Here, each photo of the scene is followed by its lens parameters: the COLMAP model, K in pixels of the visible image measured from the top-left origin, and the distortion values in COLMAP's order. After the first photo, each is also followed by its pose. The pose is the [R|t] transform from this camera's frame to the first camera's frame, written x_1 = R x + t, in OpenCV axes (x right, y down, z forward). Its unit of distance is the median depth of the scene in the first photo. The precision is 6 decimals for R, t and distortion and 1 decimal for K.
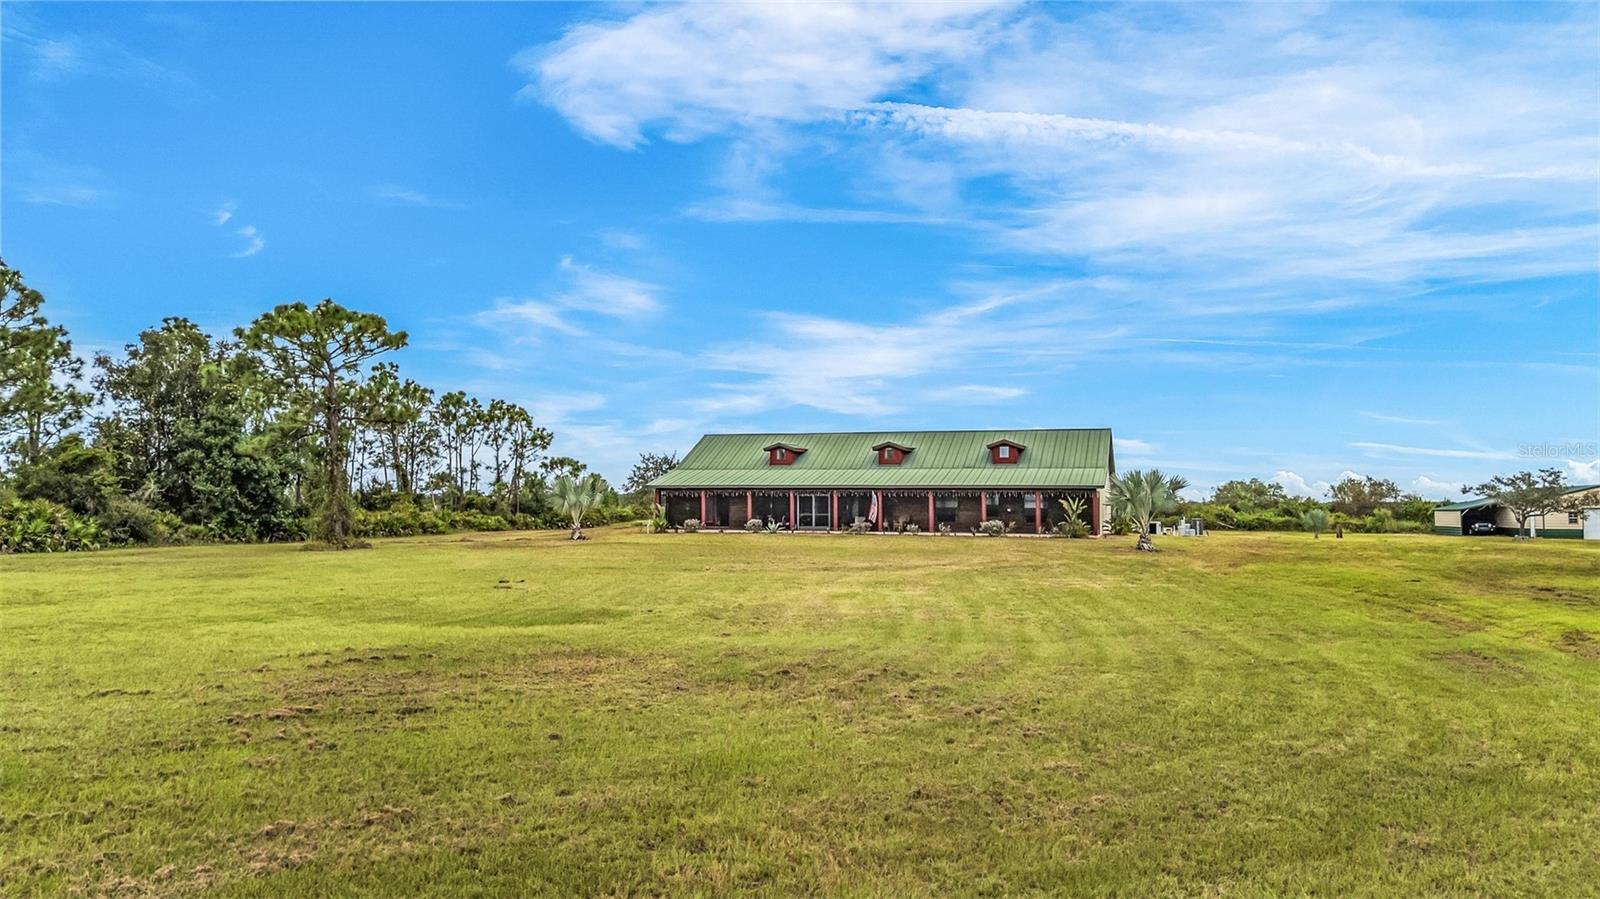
lens RADIAL K [[1177.8, 0, 800.0], [0, 1177.8, 449.5], [0, 0, 1]] dist [0.042524, -0.005602]
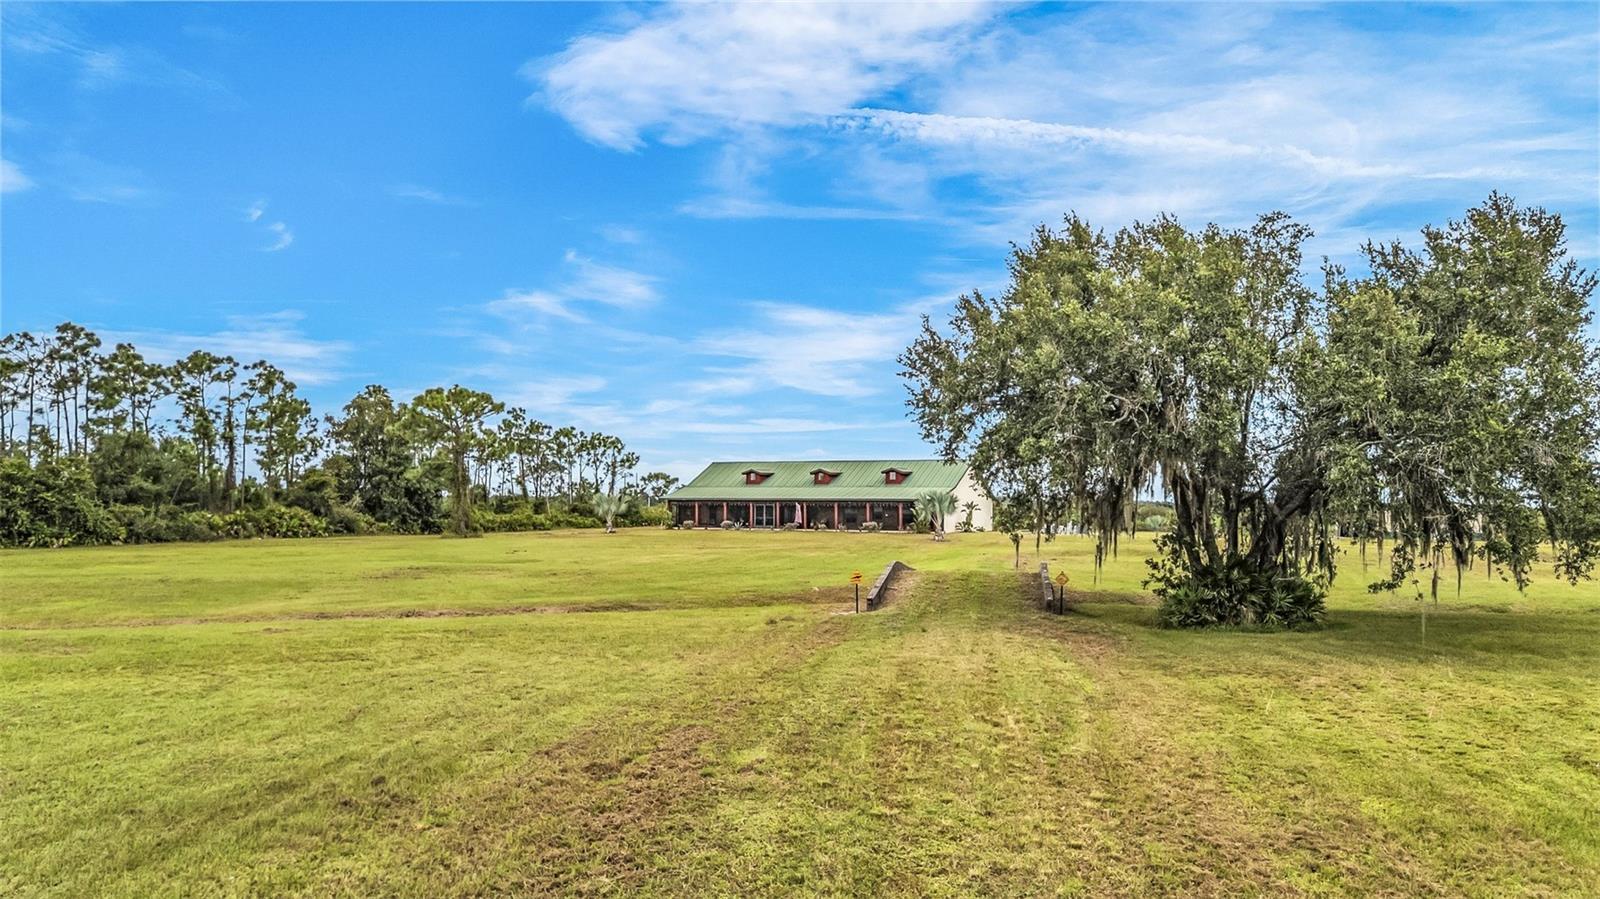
lens RADIAL K [[1173.3, 0, 799.9], [0, 1173.3, 454.1], [0, 0, 1]] dist [0.080116, -0.080107]
pose [[0.988573, -0.004240, -0.150684, 0.272712], [0.004476, 0.999989, 0.001231, -0.026973], [0.150678, -0.001892, 0.988581, -0.464963]]
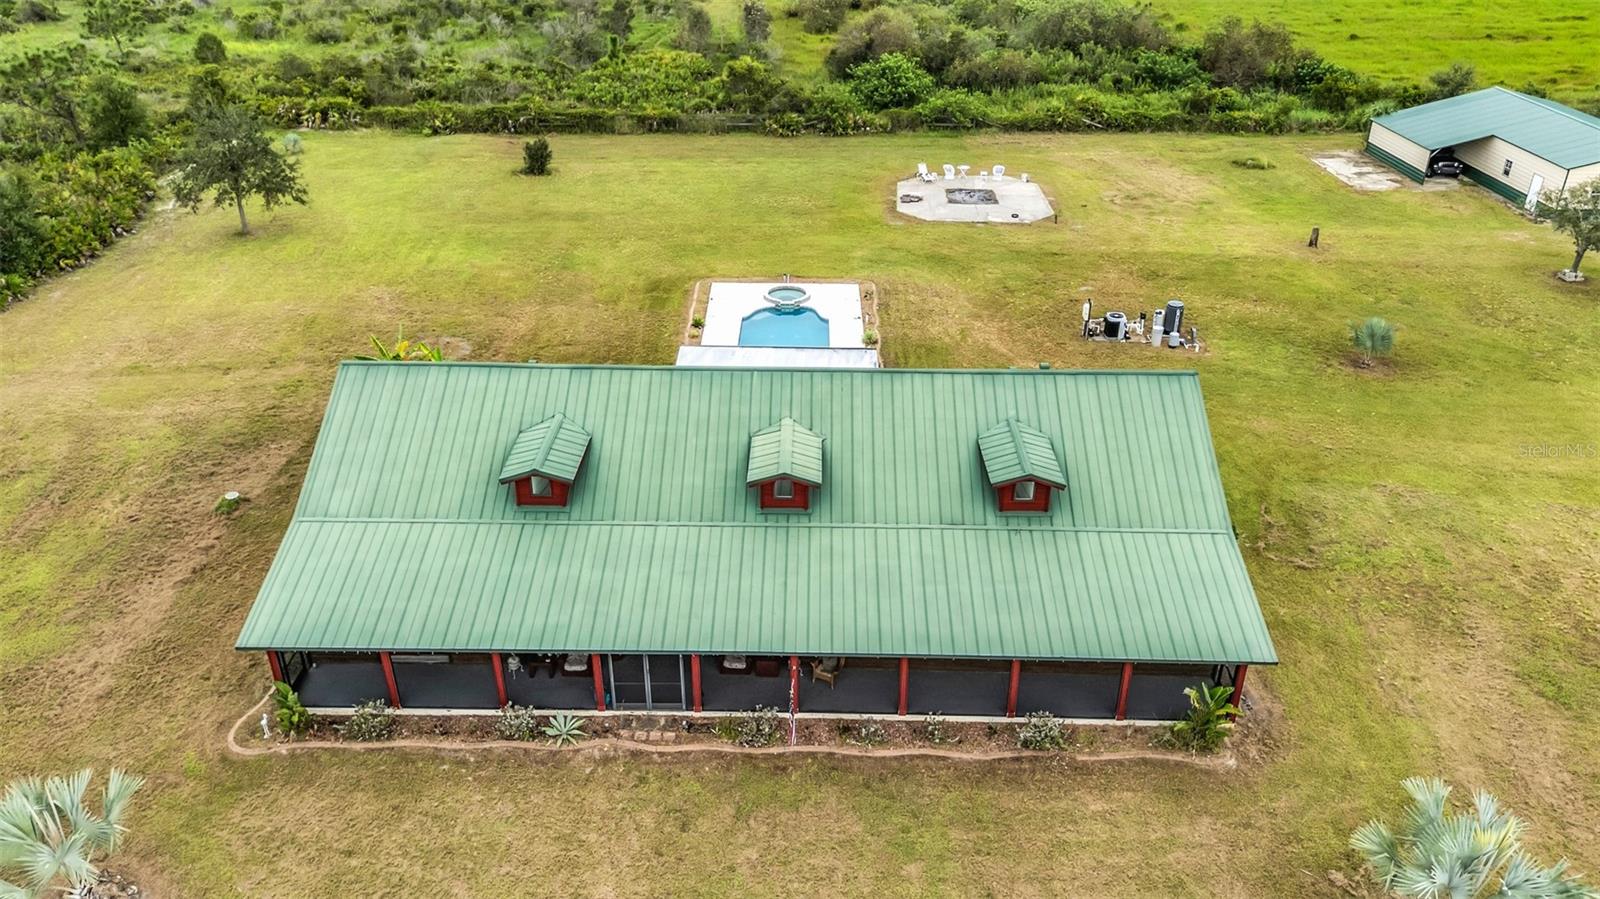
lens RADIAL K [[1176.8, 0, 797.9], [0, 1176.8, 446.1], [0, 0, 1]] dist [0.054453, -0.041122]
pose [[0.960127, -0.136483, 0.243985, -0.030620], [-0.013952, 0.848253, 0.529407, -0.261946], [-0.279216, -0.511702, 0.812527, 0.628270]]
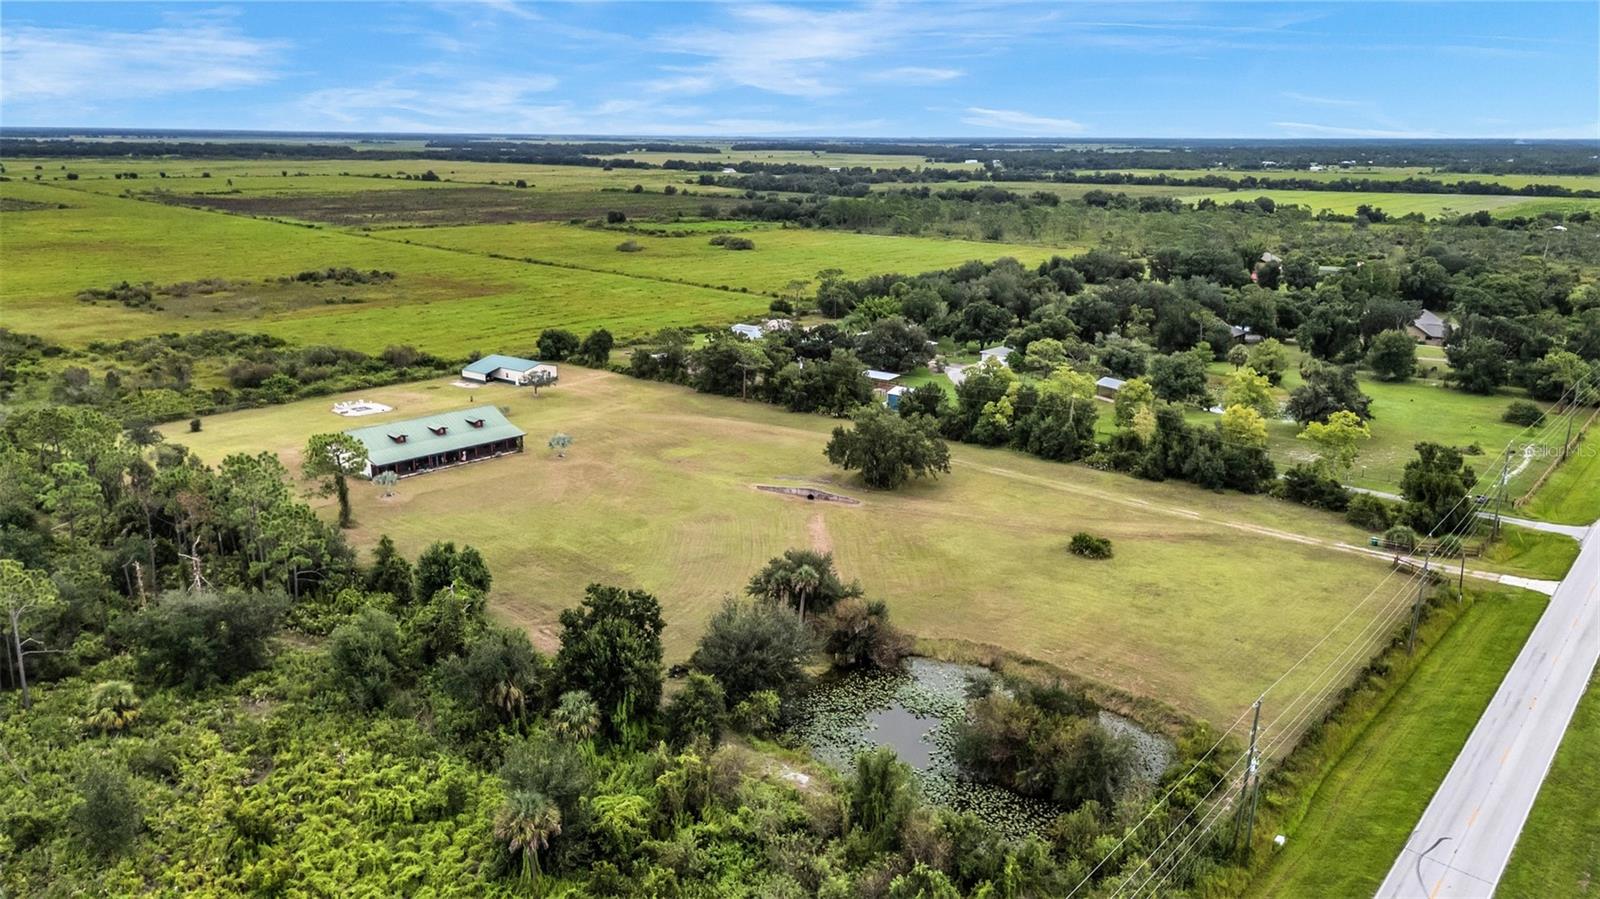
lens RADIAL K [[1173.3, 0, 799.9], [0, 1173.3, 454.1], [0, 0, 1]] dist [0.080116, -0.080107]
pose [[0.413451, -0.239519, 0.878458, -1.949509], [-0.049918, 0.957367, 0.284528, -0.747088], [-0.909157, -0.161489, 0.383868, -0.766041]]
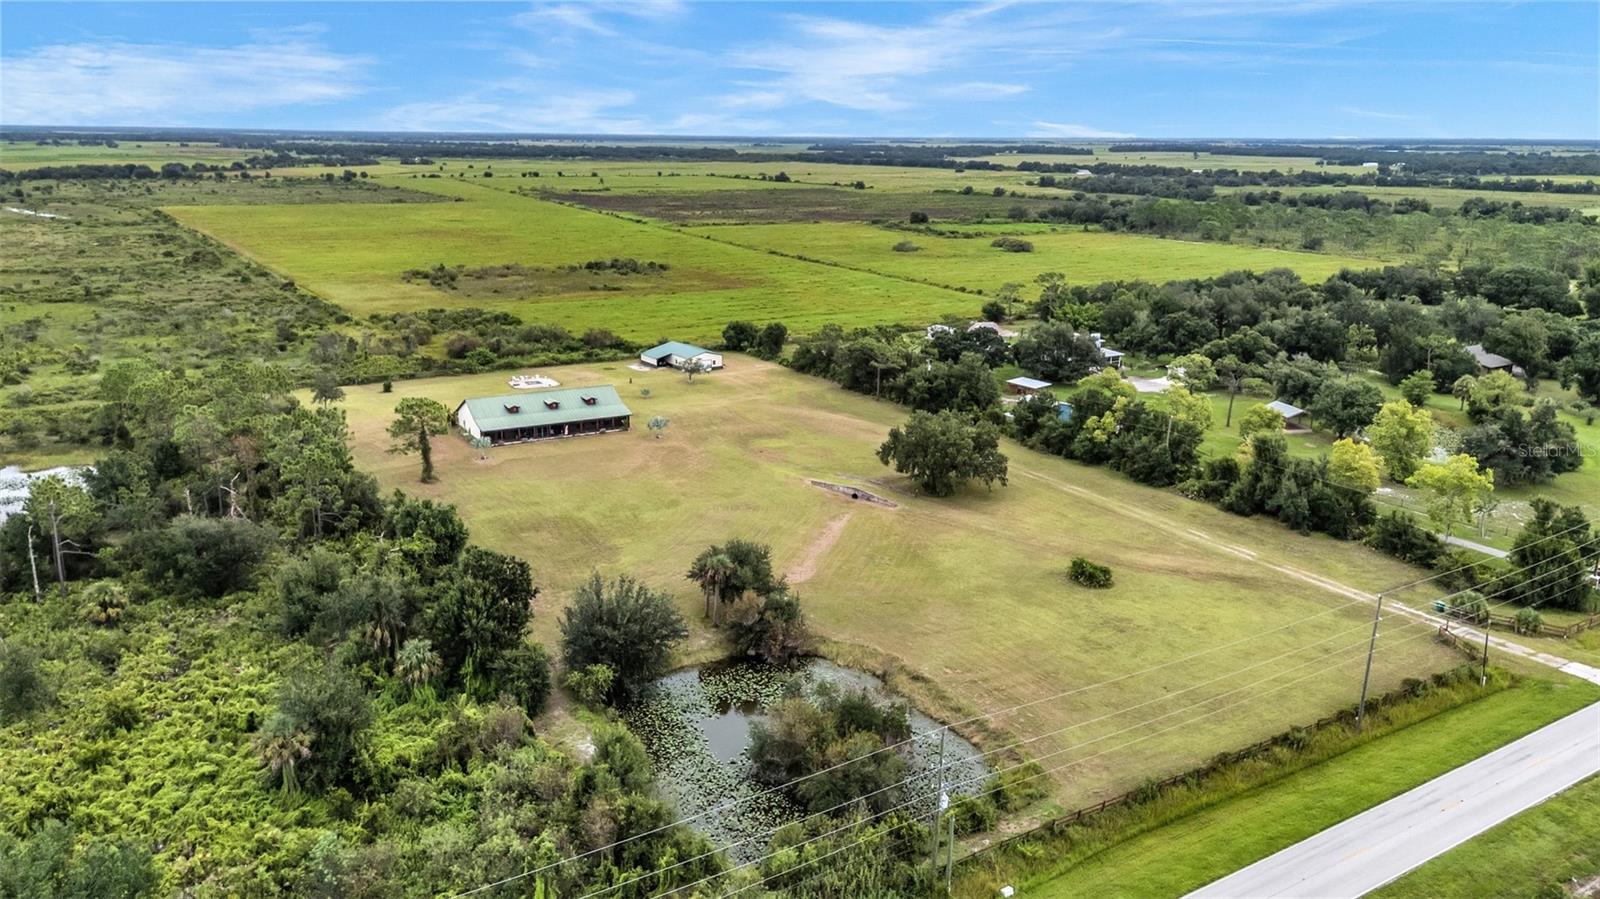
lens RADIAL K [[1173.3, 0, 799.9], [0, 1173.3, 454.1], [0, 0, 1]] dist [0.080116, -0.080107]
pose [[0.676237, -0.191619, 0.711327, -1.603304], [-0.042060, 0.953961, 0.296966, -0.770189], [-0.735483, -0.230737, 0.637044, -1.321232]]
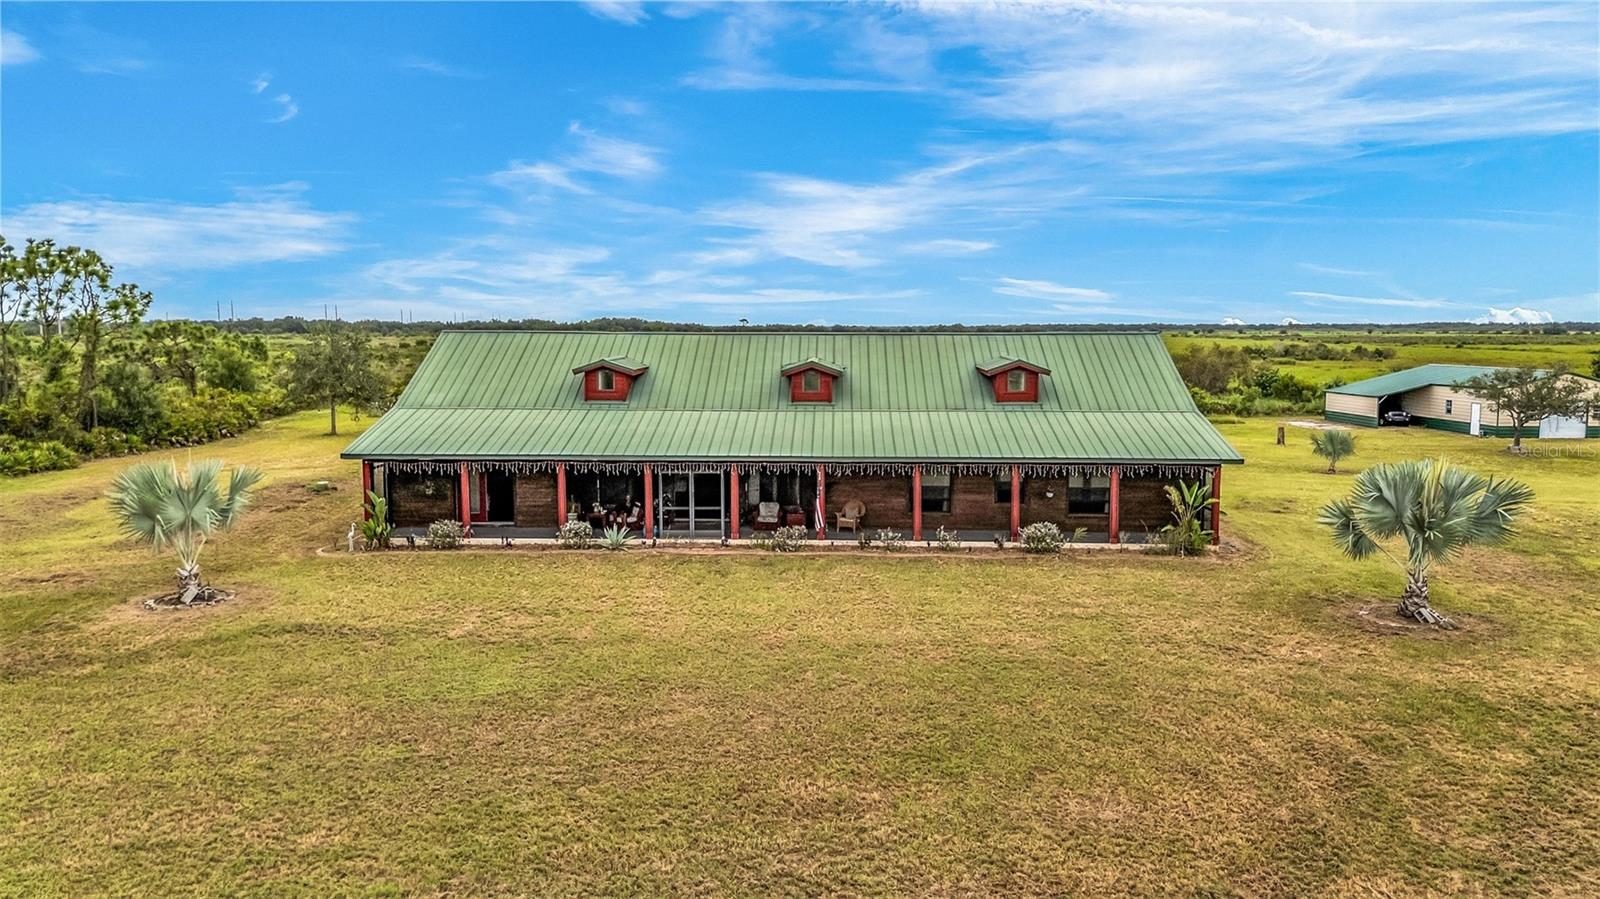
lens RADIAL K [[1173.5, 0, 797.8], [0, 1173.5, 451.1], [0, 0, 1]] dist [0.066924, -0.057096]
pose [[0.964164, -0.029720, 0.263637, -0.076994], [-0.010908, 0.988425, 0.151321, -0.048120], [-0.265082, -0.148774, 0.952679, 0.471545]]
